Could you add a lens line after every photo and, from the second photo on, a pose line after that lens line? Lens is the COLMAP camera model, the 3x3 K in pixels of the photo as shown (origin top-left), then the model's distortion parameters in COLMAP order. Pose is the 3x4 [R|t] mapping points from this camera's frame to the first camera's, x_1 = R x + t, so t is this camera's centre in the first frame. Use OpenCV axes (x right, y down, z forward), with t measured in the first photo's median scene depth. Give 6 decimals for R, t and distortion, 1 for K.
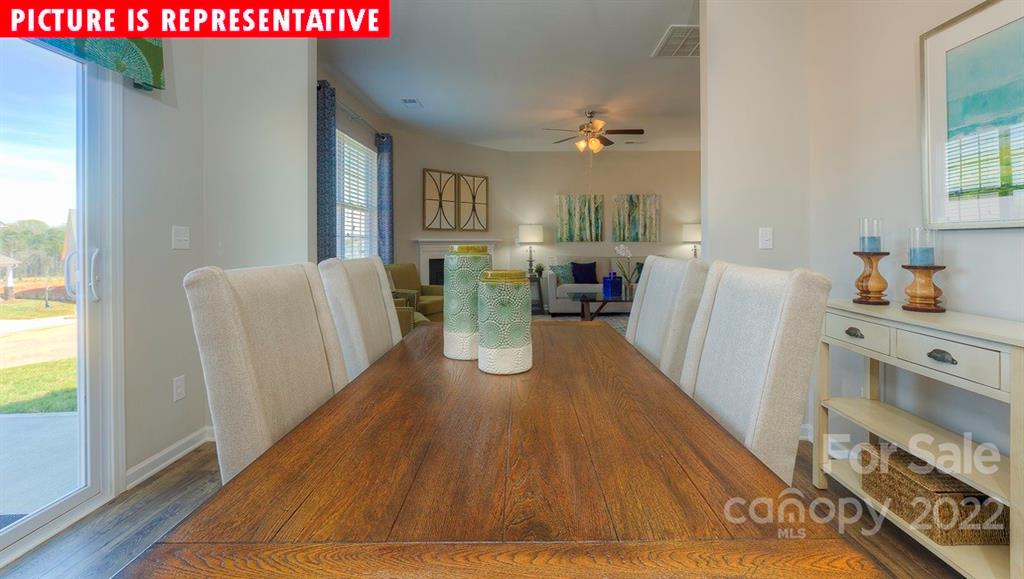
lens RADIAL K [[471.0, 0, 526.2], [0, 471.0, 246.0], [0, 0, 1]] dist [-0.011630, 0.000452]
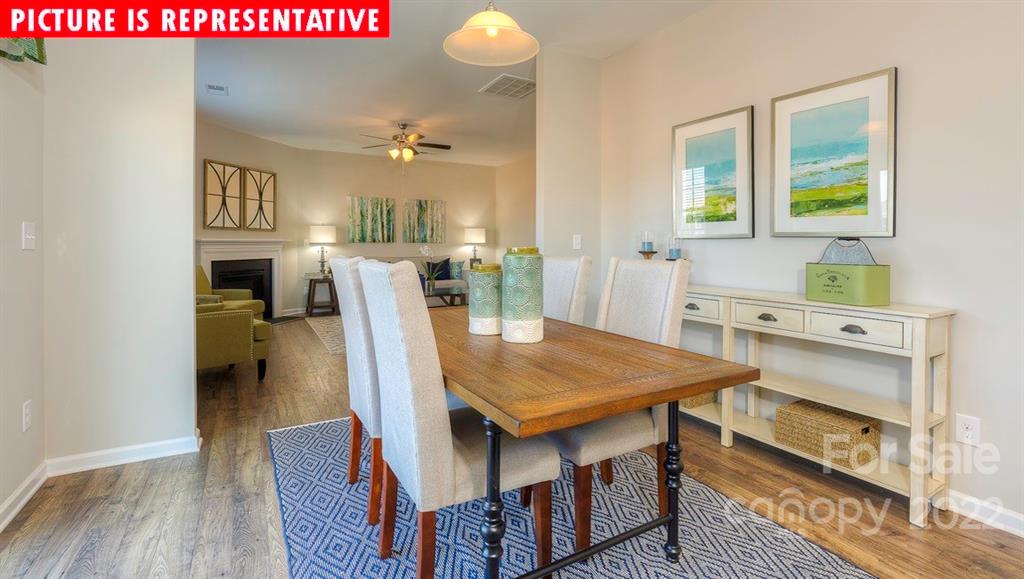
lens RADIAL K [[471.0, 0, 520.5], [0, 471.0, 245.5], [0, 0, 1]] dist [-0.011630, 0.000452]
pose [[0.861646, 0.004003, 0.507493, -0.133467], [-0.002621, 0.999991, -0.003438, -0.000221], [-0.507502, 0.001632, 0.861649, -0.055593]]
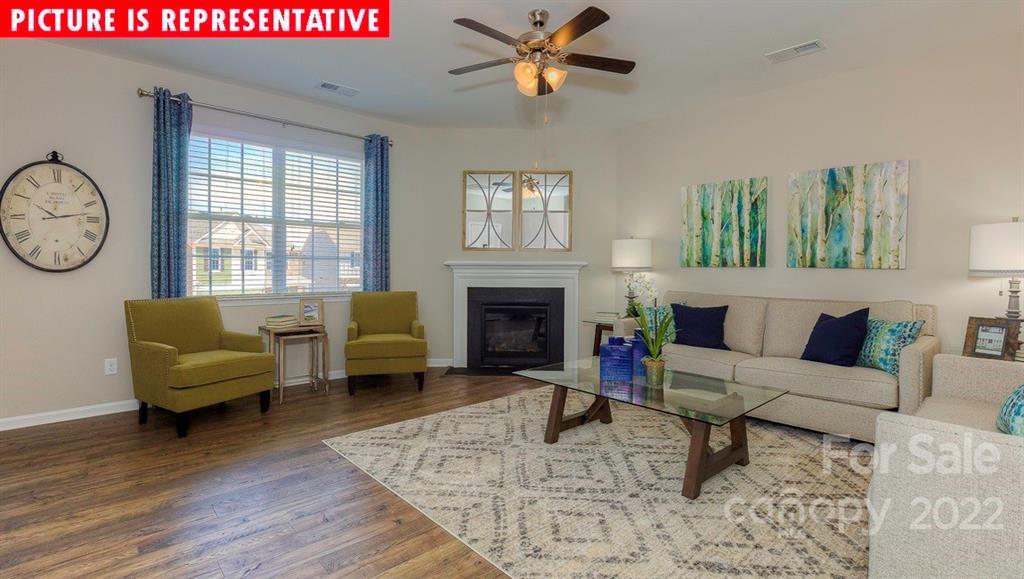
lens RADIAL K [[471.0, 0, 514.2], [0, 471.0, 279.9], [0, 0, 1]] dist [-0.011630, 0.000452]
pose [[0.669990, 0.031347, -0.741708, 0.372516], [-0.013555, 0.999458, 0.029996, -0.007660], [0.742246, -0.010043, 0.670052, 0.467149]]
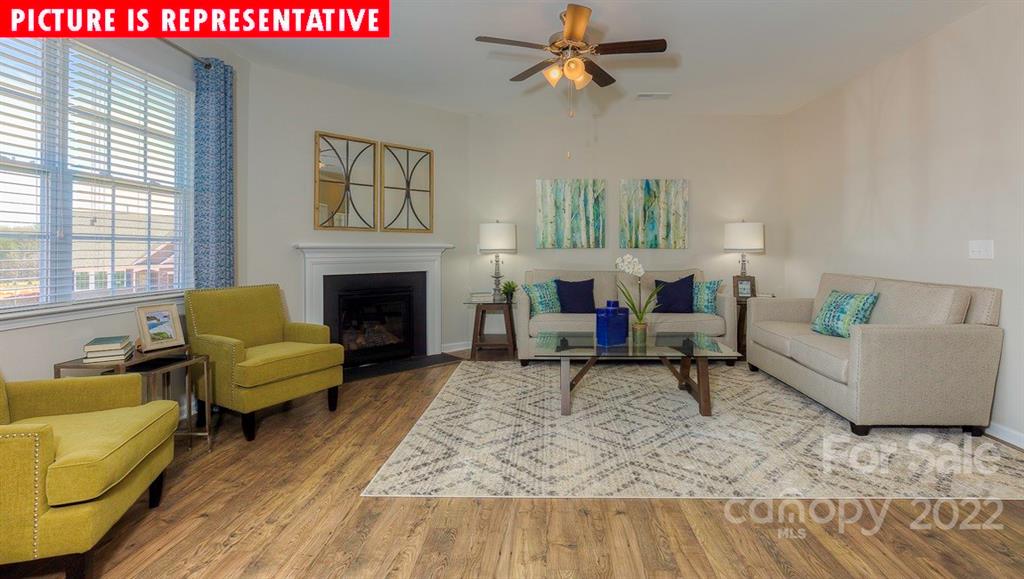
lens RADIAL K [[471.0, 0, 537.3], [0, 471.0, 249.9], [0, 0, 1]] dist [-0.011630, 0.000452]
pose [[0.999714, 0.004139, -0.023547, 0.083299], [-0.004209, 0.999987, -0.002916, -0.004928], [0.023534, 0.003014, 0.999718, 0.330545]]
